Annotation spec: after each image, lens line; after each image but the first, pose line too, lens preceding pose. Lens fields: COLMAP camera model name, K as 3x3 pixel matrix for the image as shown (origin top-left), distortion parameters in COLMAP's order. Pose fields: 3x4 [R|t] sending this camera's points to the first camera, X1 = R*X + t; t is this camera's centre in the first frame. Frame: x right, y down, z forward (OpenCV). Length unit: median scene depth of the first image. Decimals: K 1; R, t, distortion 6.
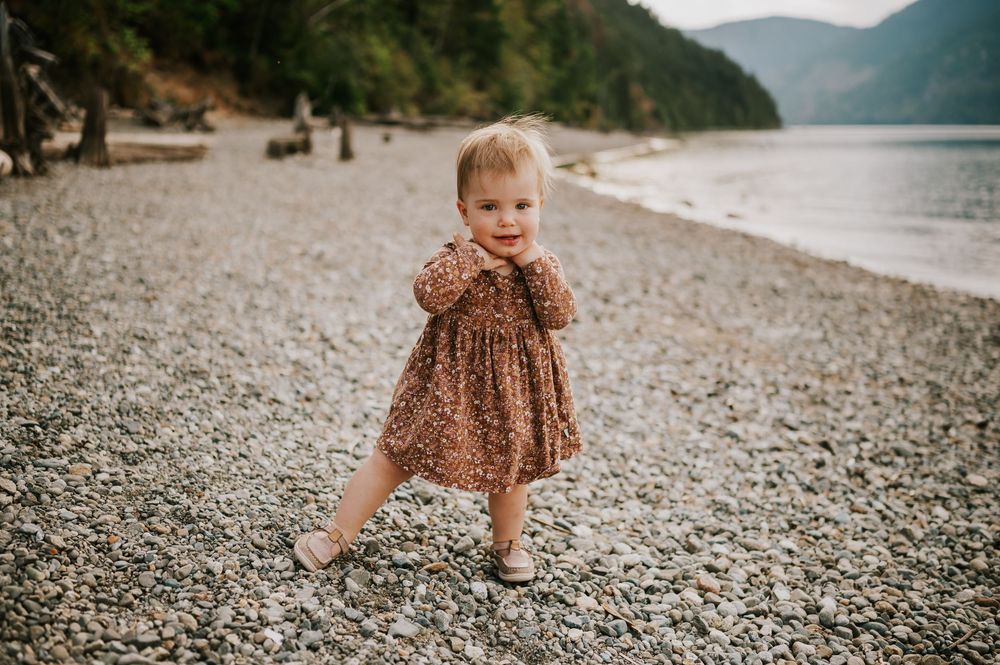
lens RADIAL K [[1002.9, 0, 498.2], [0, 1002.9, 353.0], [0, 0, 1]] dist [-0.043197, -0.005631]
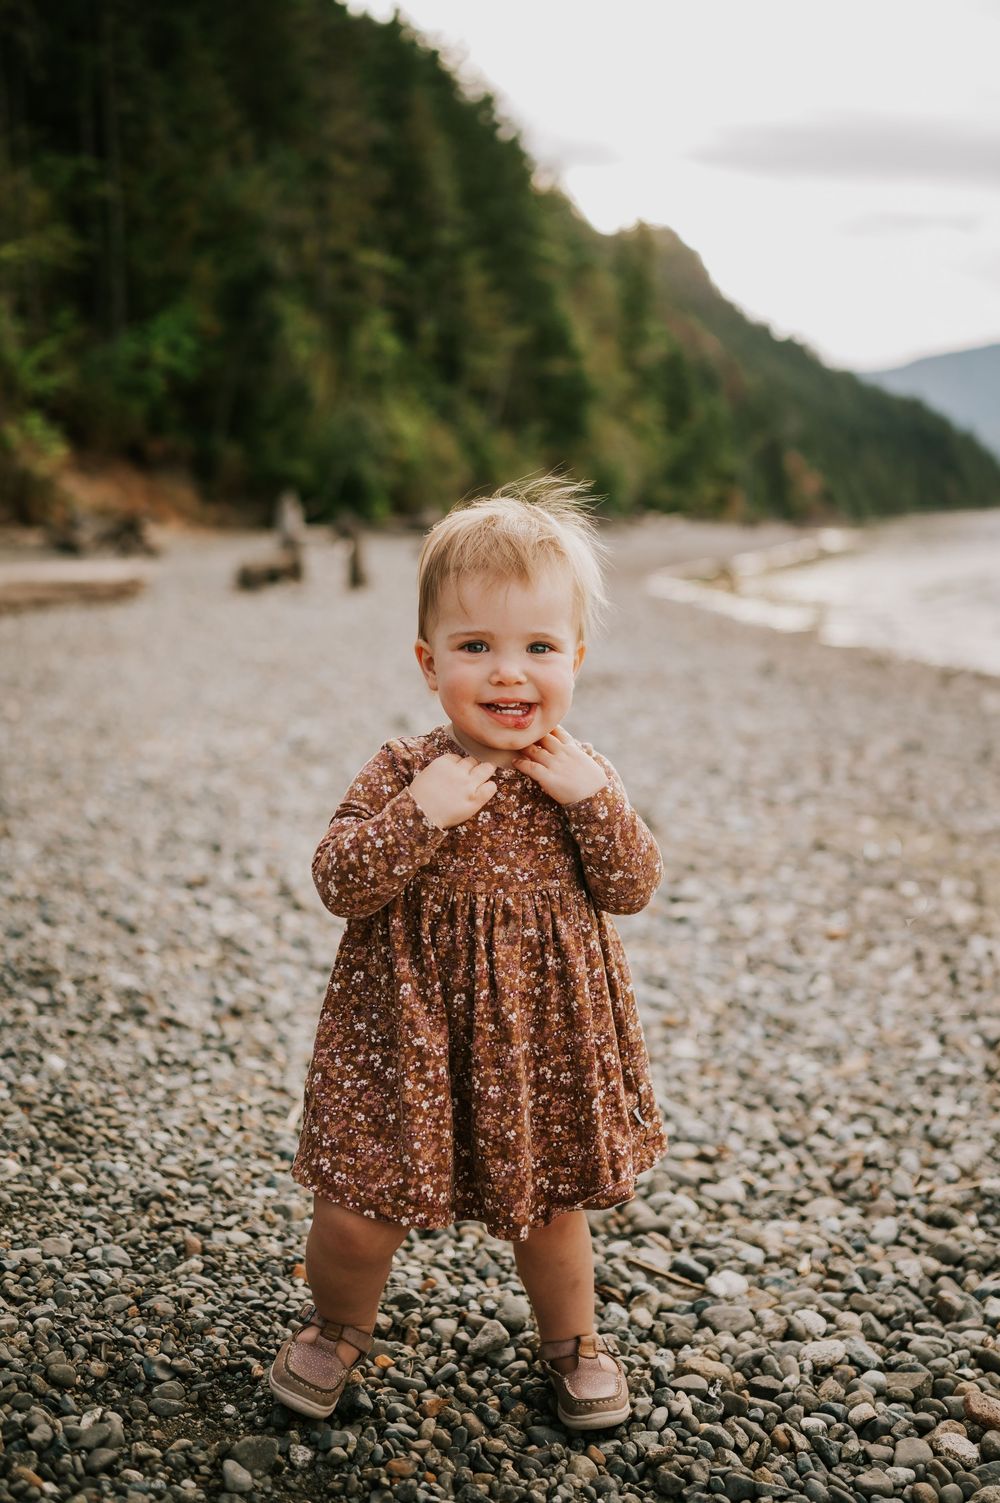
lens RADIAL K [[1529.4, 0, 536.9], [0, 1529.4, 708.0], [0, 0, 1]] dist [-0.047612, 0.002313]
pose [[0.998014, -0.048413, -0.040300, 0.010249], [0.043881, 0.993330, -0.106626, -0.011610], [0.045193, 0.104646, 0.993482, 0.061677]]
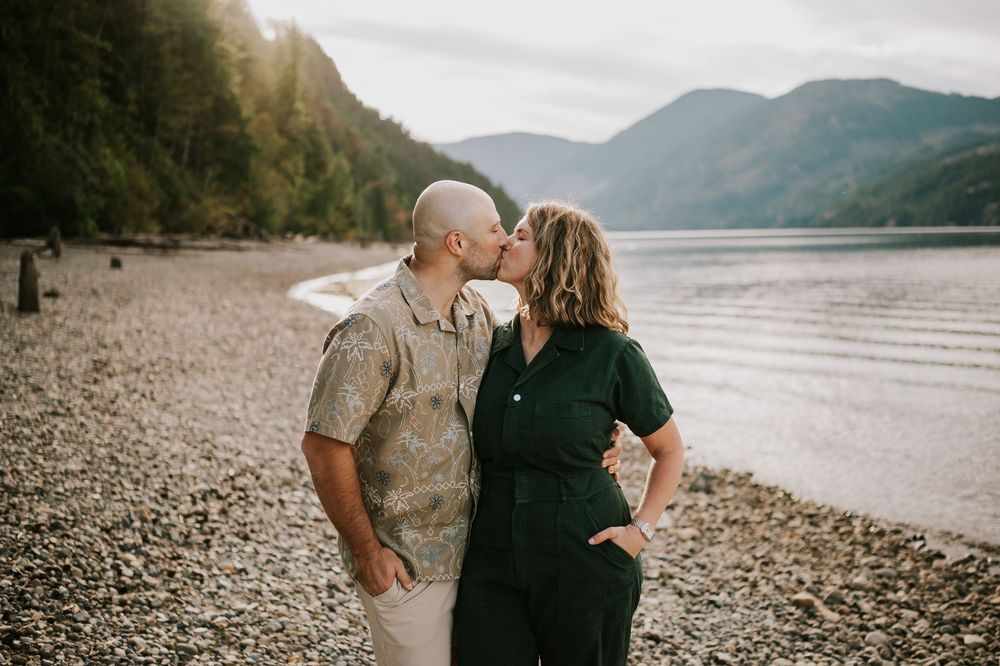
lens RADIAL K [[984.6, 0, 520.5], [0, 984.6, 341.4], [0, 0, 1]] dist [-0.041989, -0.006286]
pose [[0.965545, -0.036098, 0.257722, 0.050623], [0.065415, 0.992201, -0.106101, -0.253518], [-0.251882, 0.119304, 0.960376, 0.780283]]
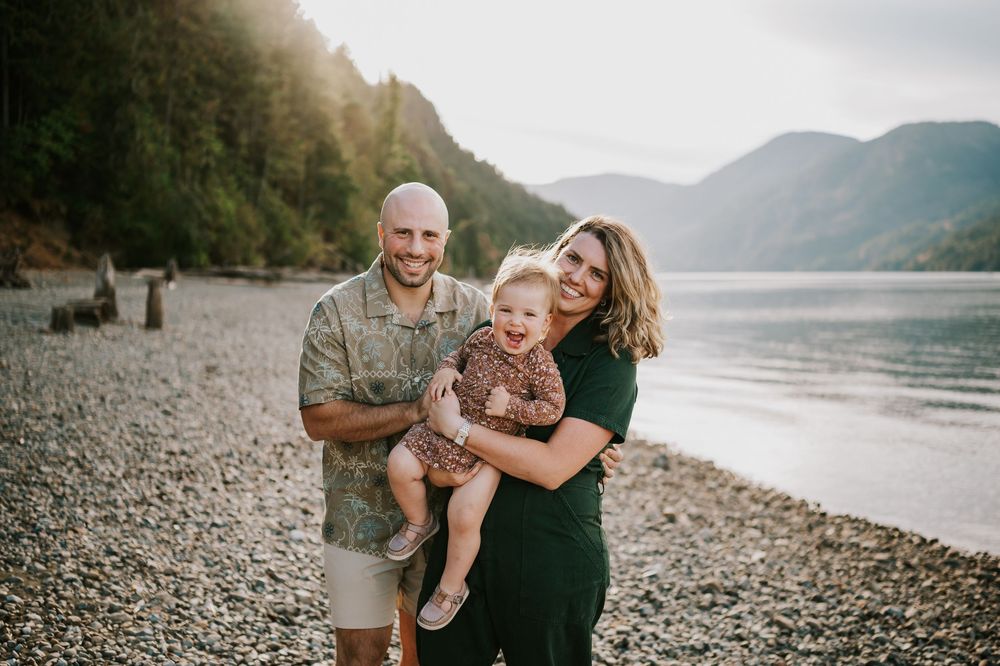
lens RADIAL K [[970.1, 0, 509.9], [0, 970.1, 343.3], [0, 0, 1]] dist [-0.042235, -0.005201]
pose [[0.987405, -0.005469, 0.158120, 0.094075], [0.028937, 0.988787, -0.146503, -0.159470], [-0.155546, 0.149234, 0.976491, 0.405125]]
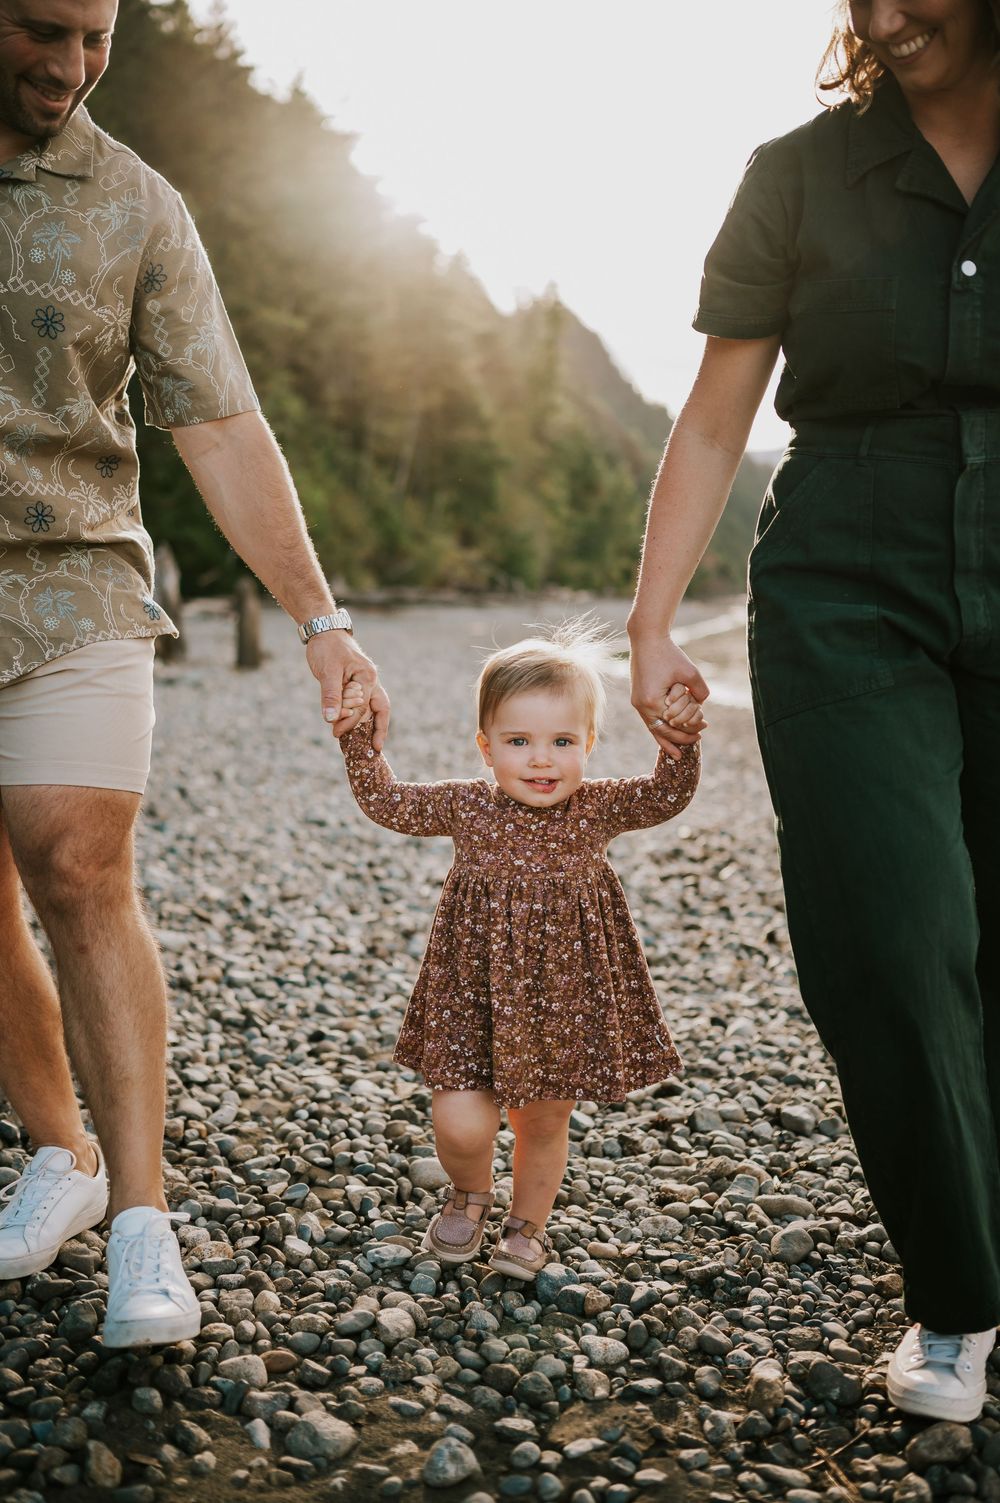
lens RADIAL K [[1482.1, 0, 491.9], [0, 1482.1, 751.6], [0, 0, 1]] dist [-0.056254, -0.011169]
pose [[0.998742, -0.050083, -0.002312, -0.103429], [0.049421, 0.991211, -0.122710, -0.185864], [0.008438, 0.122442, 0.992440, 0.923075]]
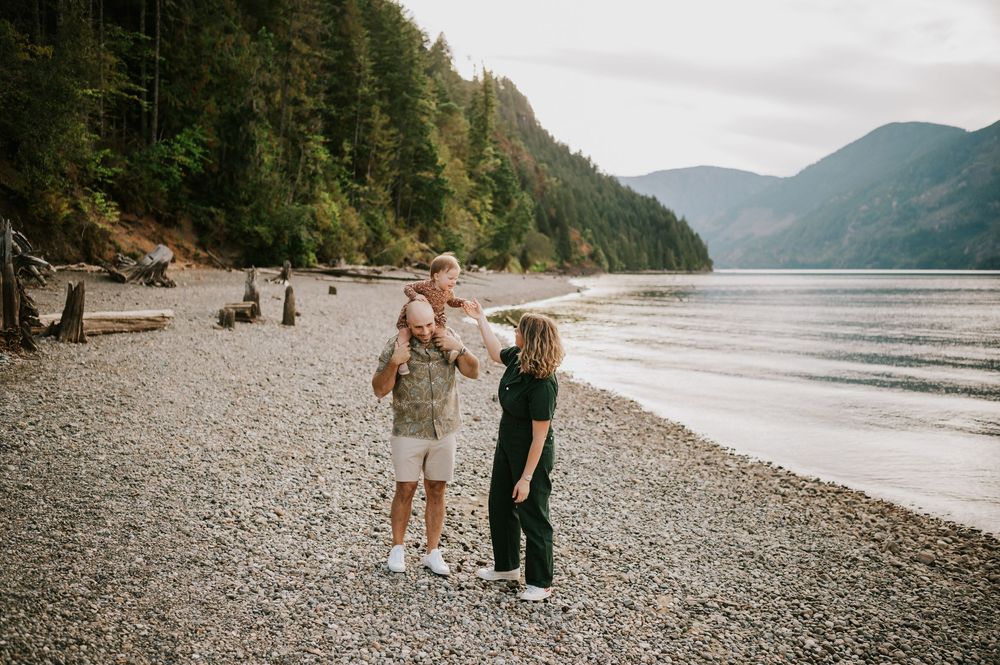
lens RADIAL K [[974.9, 0, 503.9], [0, 974.9, 335.8], [0, 0, 1]] dist [-0.038775, -0.003513]
pose [[0.998301, 0.007882, 0.057724, 0.111202], [0.000763, 0.988951, -0.148240, -0.050113], [-0.058255, 0.148032, 0.987265, -0.434597]]
